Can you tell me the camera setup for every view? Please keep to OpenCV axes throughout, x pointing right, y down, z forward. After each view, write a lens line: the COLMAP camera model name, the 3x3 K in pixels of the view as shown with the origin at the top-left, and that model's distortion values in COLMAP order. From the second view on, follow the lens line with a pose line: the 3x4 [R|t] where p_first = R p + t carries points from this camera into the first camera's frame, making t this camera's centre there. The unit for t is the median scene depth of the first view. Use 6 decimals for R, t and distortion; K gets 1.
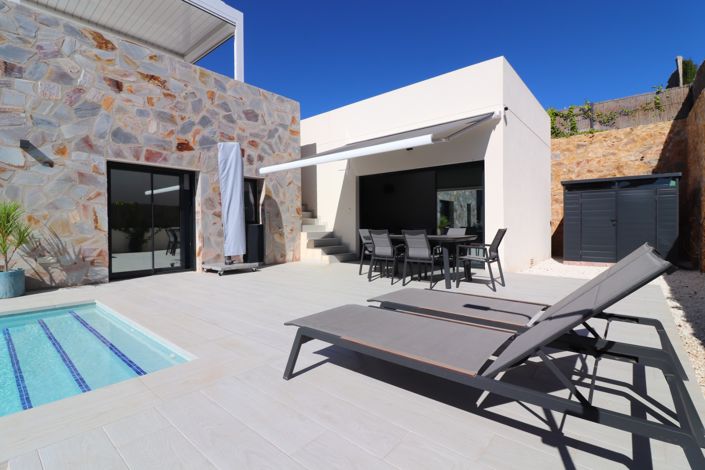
lens RADIAL K [[329.0, 0, 352.4], [0, 329.0, 221.1], [0, 0, 1]] dist [-0.004411, -0.003216]
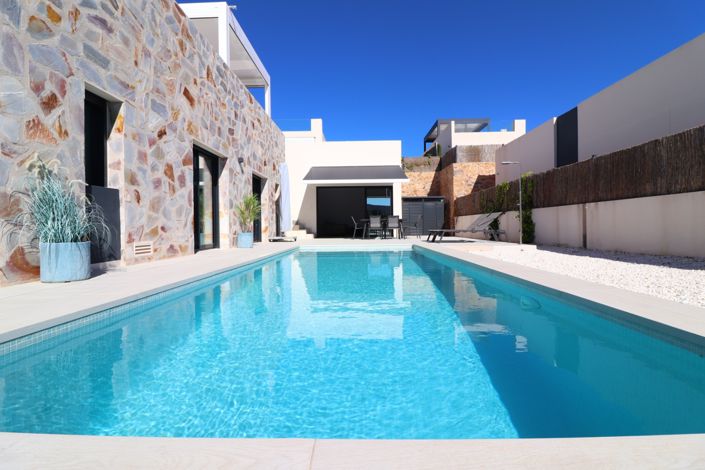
lens RADIAL K [[329.0, 0, 354.1], [0, 329.0, 230.1], [0, 0, 1]] dist [-0.004411, -0.003216]
pose [[0.760772, -0.005434, 0.648996, -0.844628], [-0.003049, 0.999924, 0.011947, 0.056664], [-0.649011, -0.011068, 0.760698, -0.322276]]
